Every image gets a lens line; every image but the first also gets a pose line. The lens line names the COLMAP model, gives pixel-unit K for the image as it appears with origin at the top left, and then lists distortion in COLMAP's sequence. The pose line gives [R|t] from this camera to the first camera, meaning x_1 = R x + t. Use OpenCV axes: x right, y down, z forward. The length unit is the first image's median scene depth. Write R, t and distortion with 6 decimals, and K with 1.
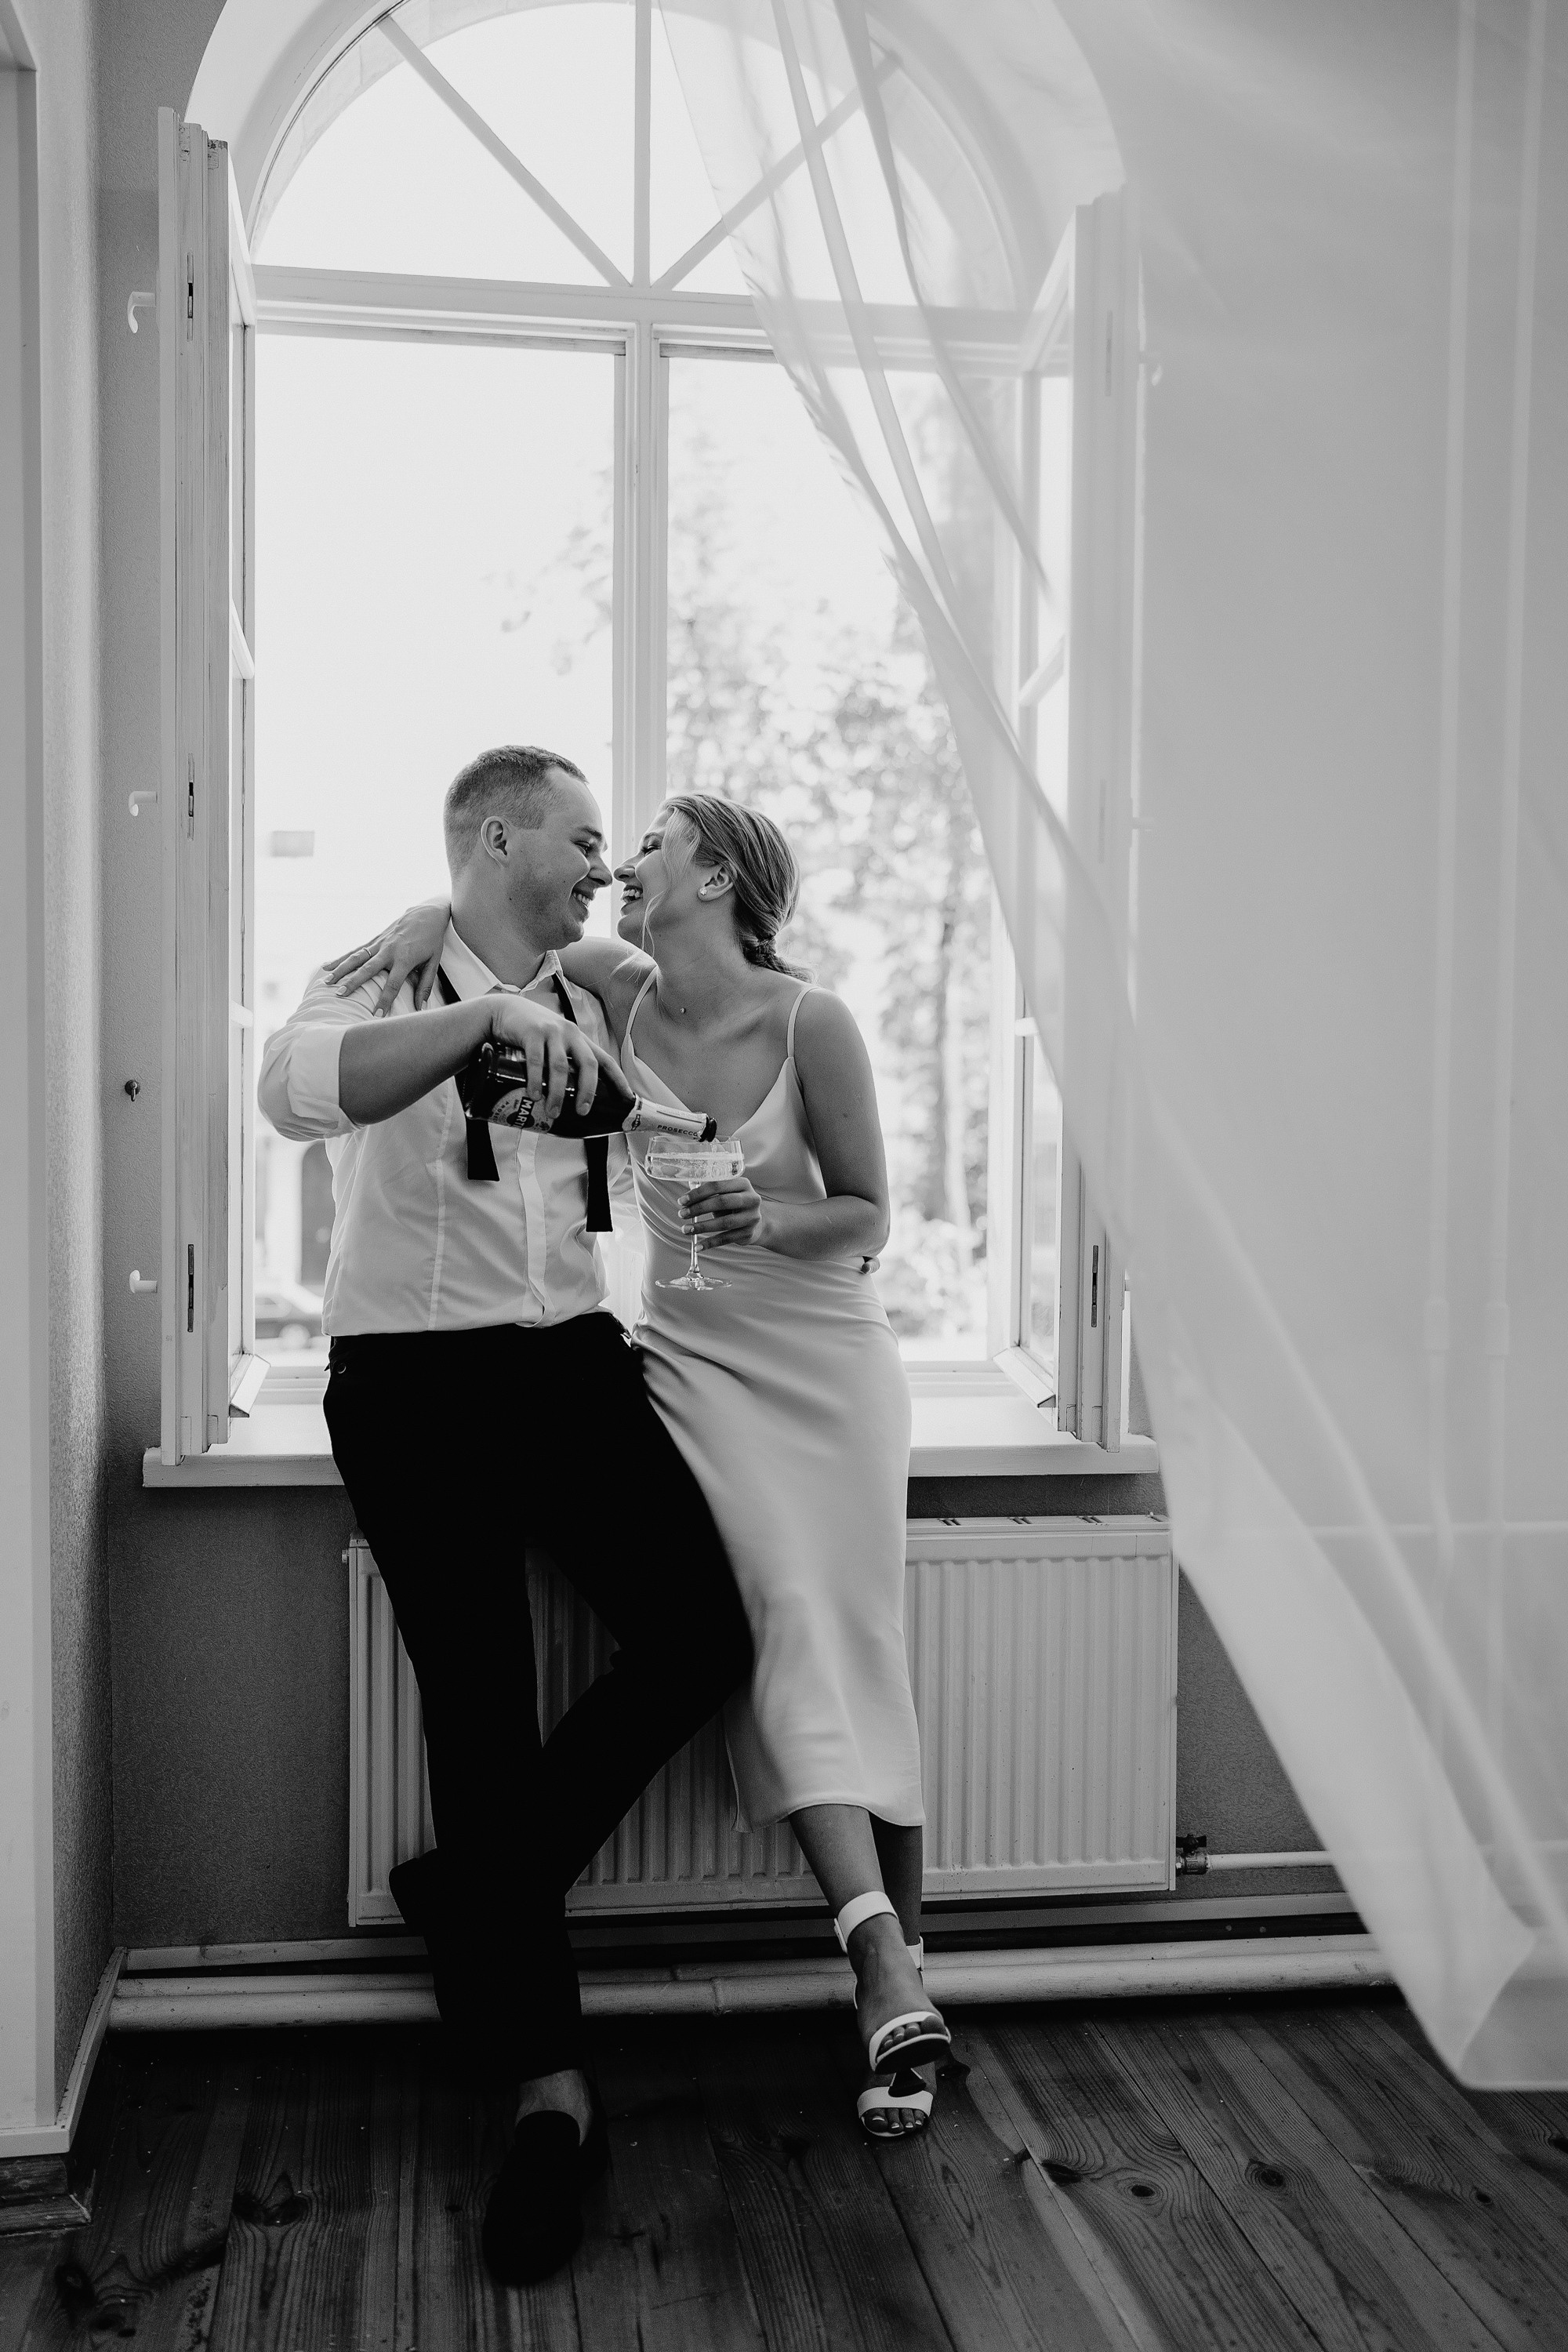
lens RADIAL K [[2344.0, 0, 776.7], [0, 2344.0, 1209.9], [0, 0, 1]] dist [-0.042908, 0.163506]
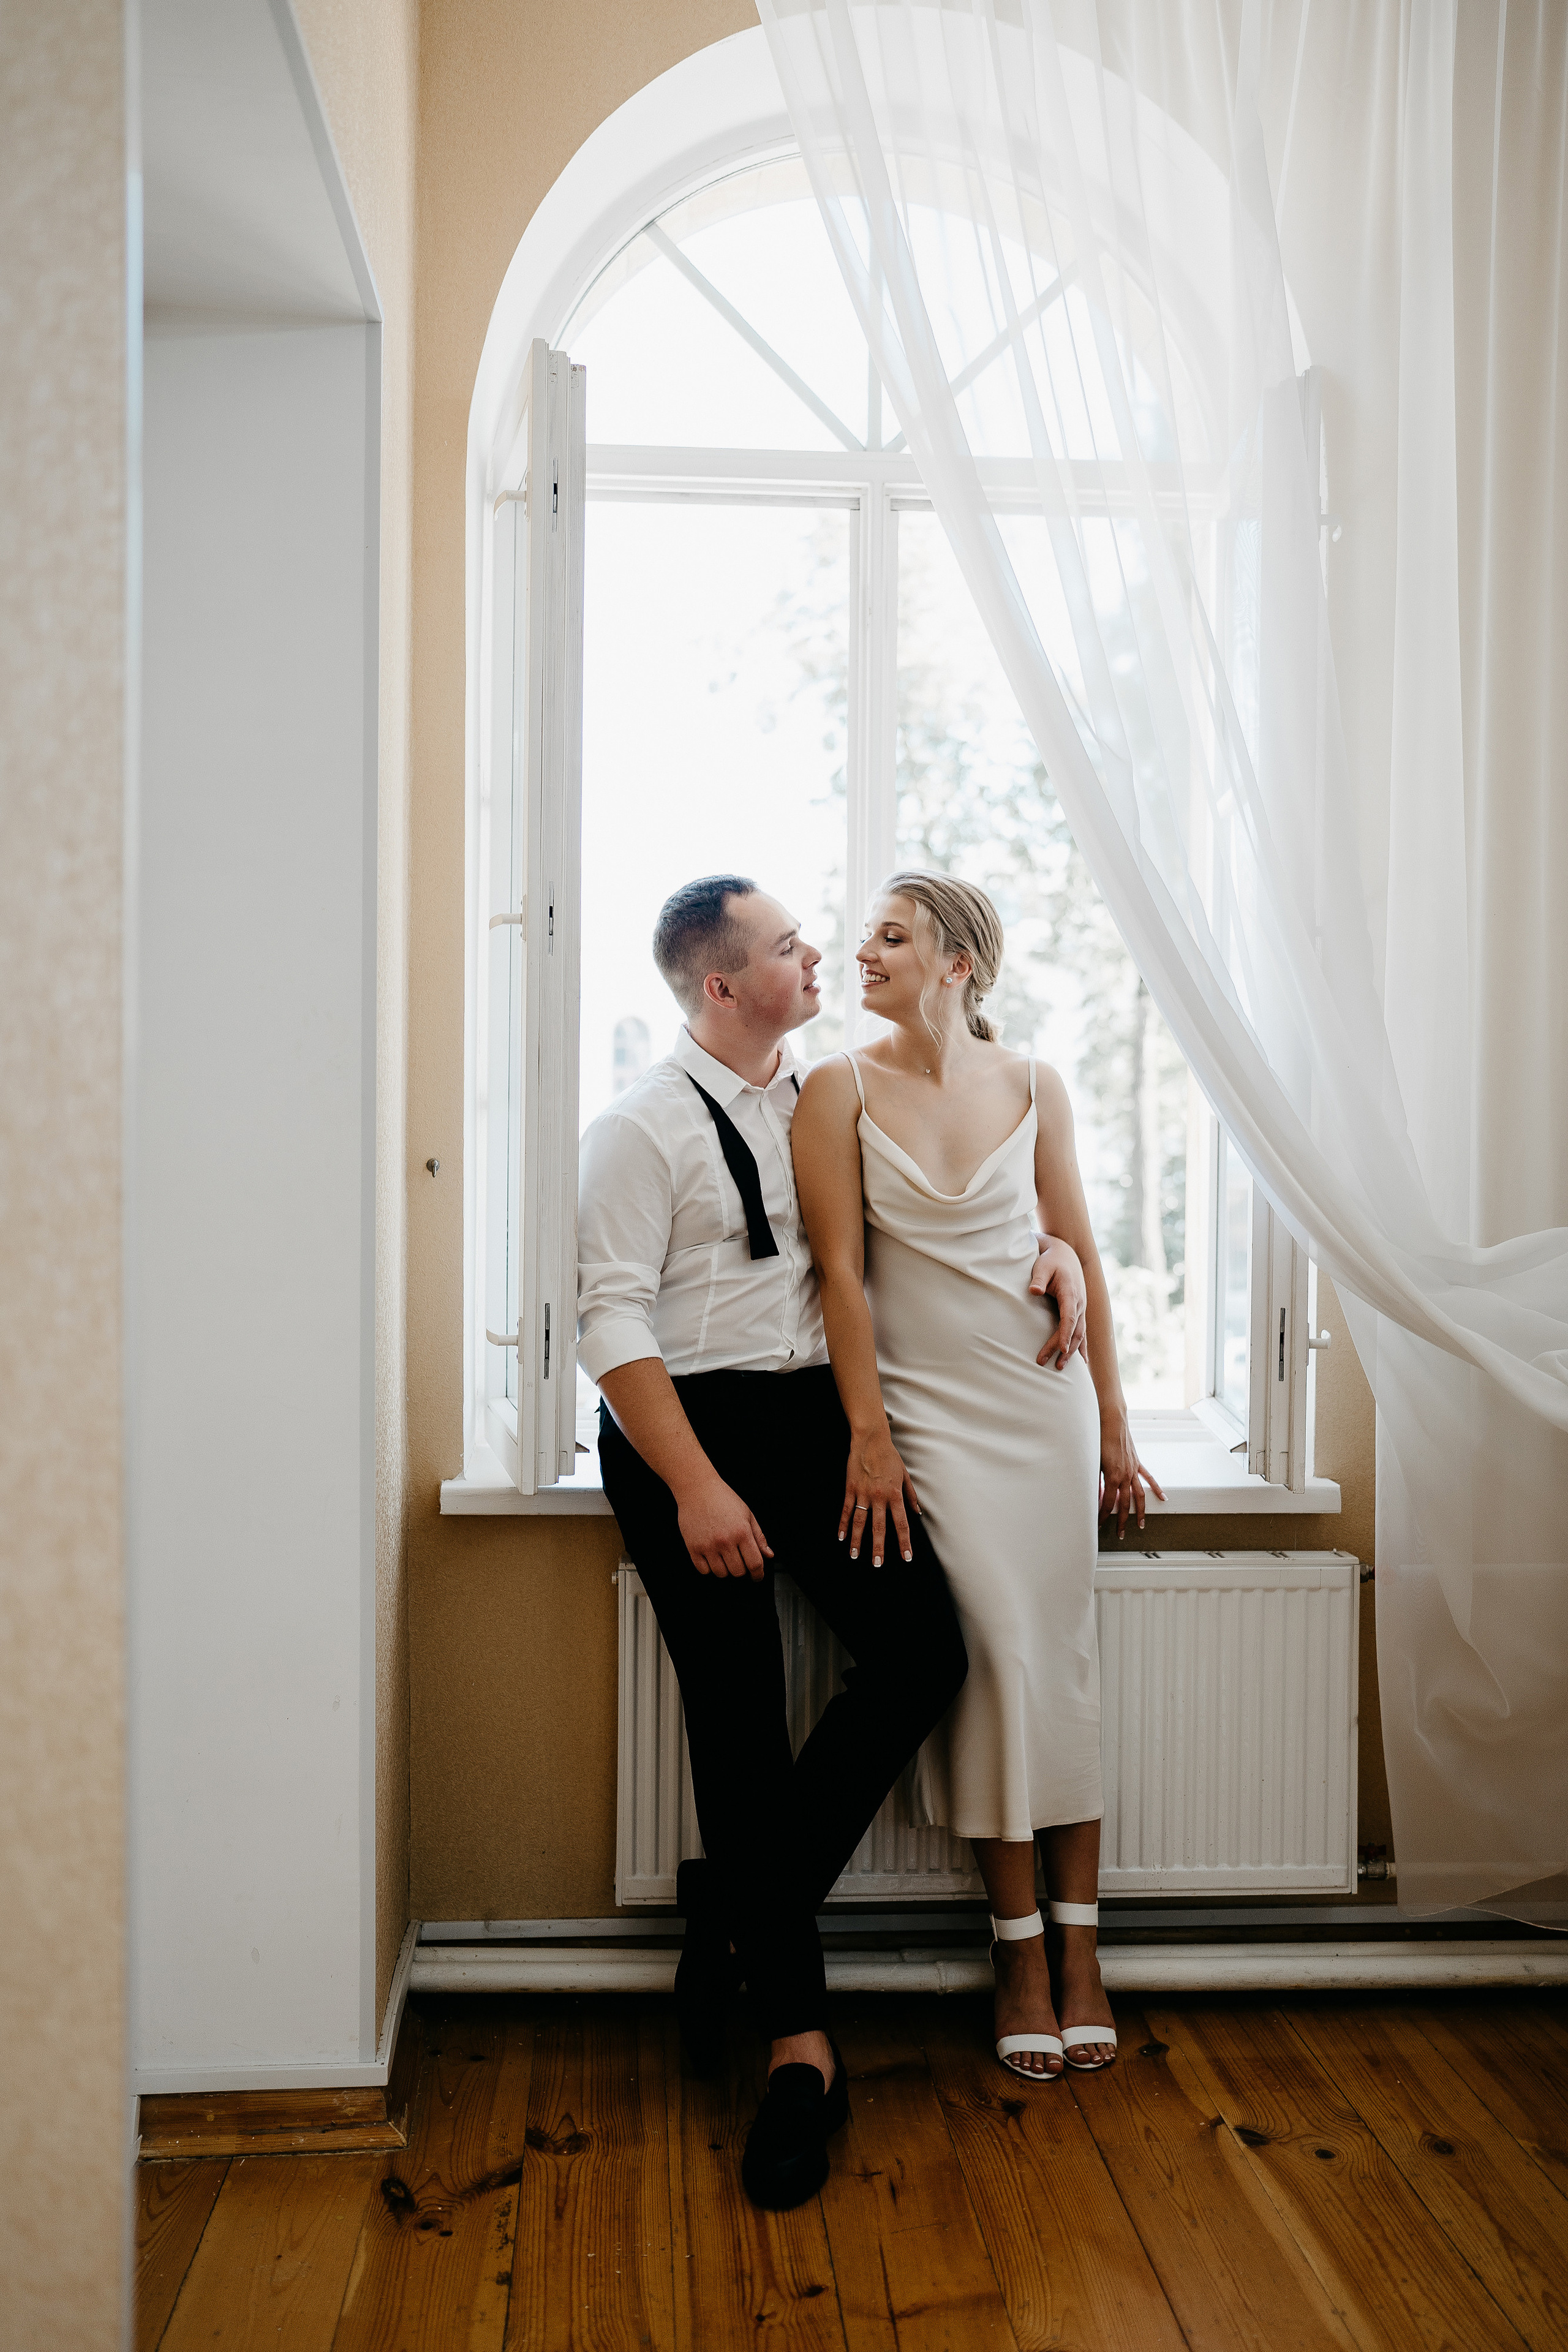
lens RADIAL K [[2321.2, 0, 802.4], [0, 2321.2, 1198.7], [0, 0, 1]] dist [-0.030758, 0.129814]
pose [[0.997301, 0.002454, -0.073383, -0.011463], [-0.004174, 0.999720, -0.023298, -0.010154], [0.073306, 0.023541, 0.997032, -0.121704]]
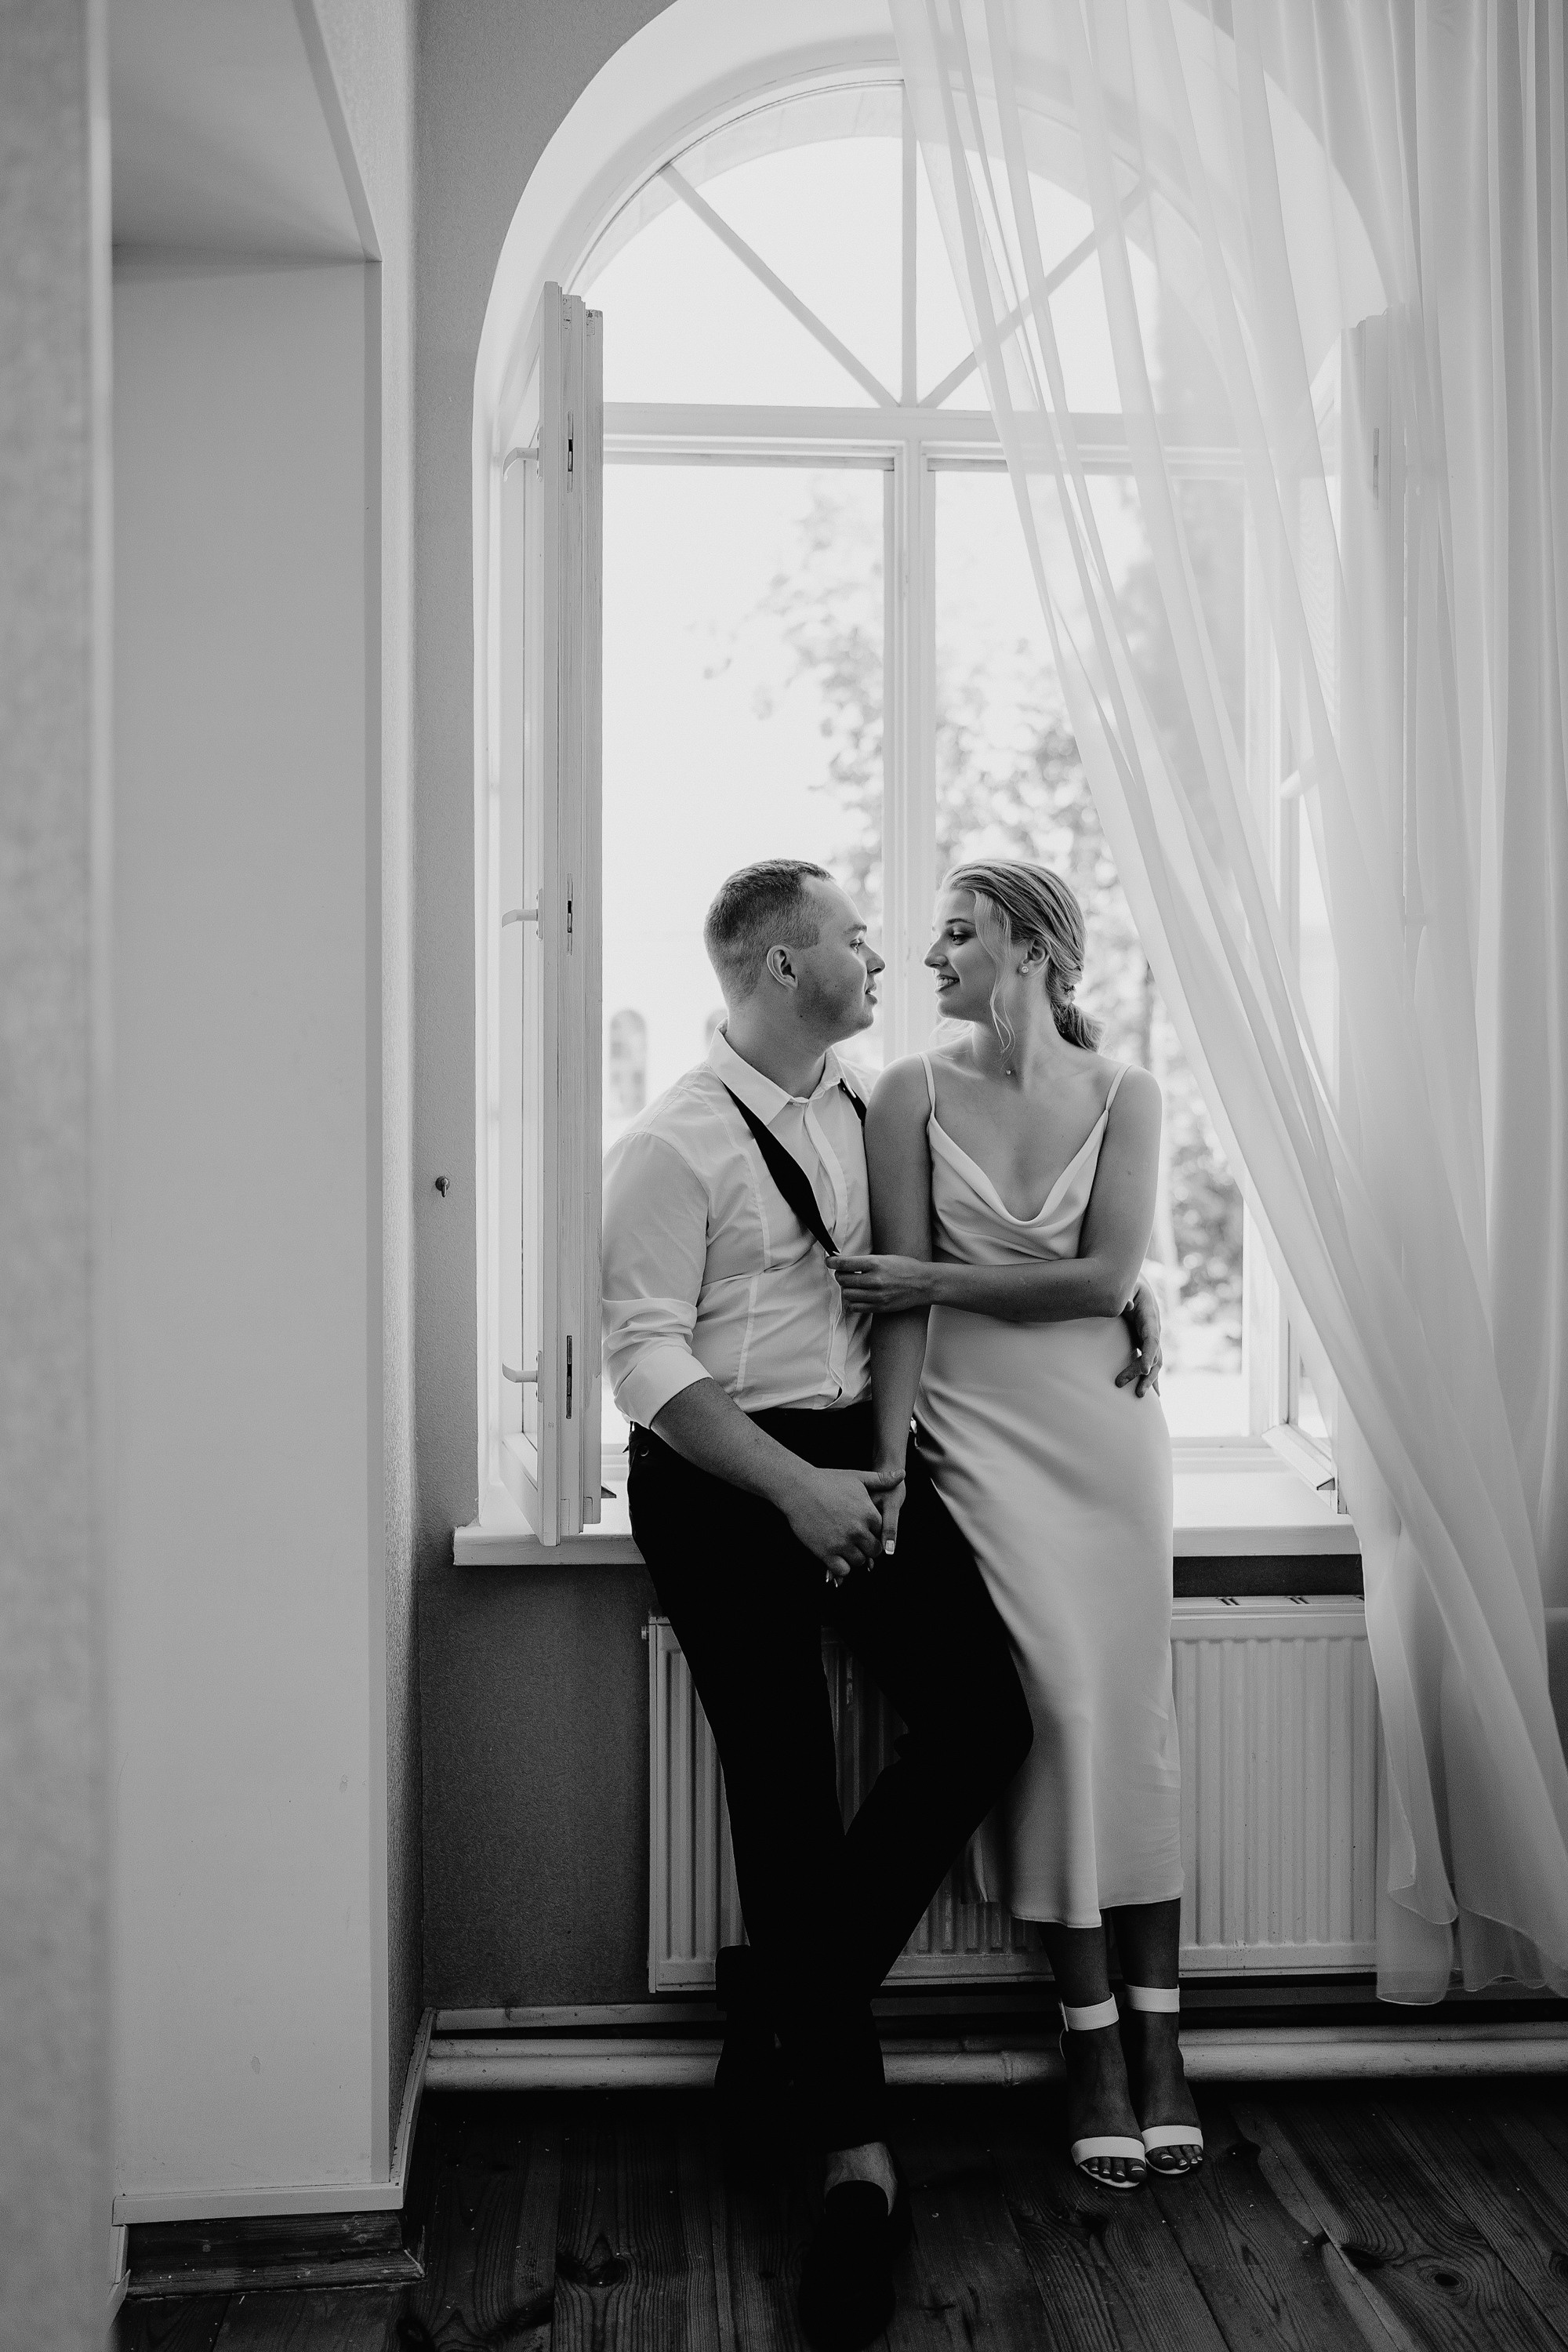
lens RADIAL K [[2354.7, 0, 793.0], [0, 2354.7, 1168.2], [0, 0, 1]] dist [-0.034771, 0.147963]
pose [[0.997034, -0.007851, -0.076562, -0.037354], [0.005321, 0.999435, -0.033194, -0.023493], [0.076779, 0.032688, 0.996512, -0.044242]]
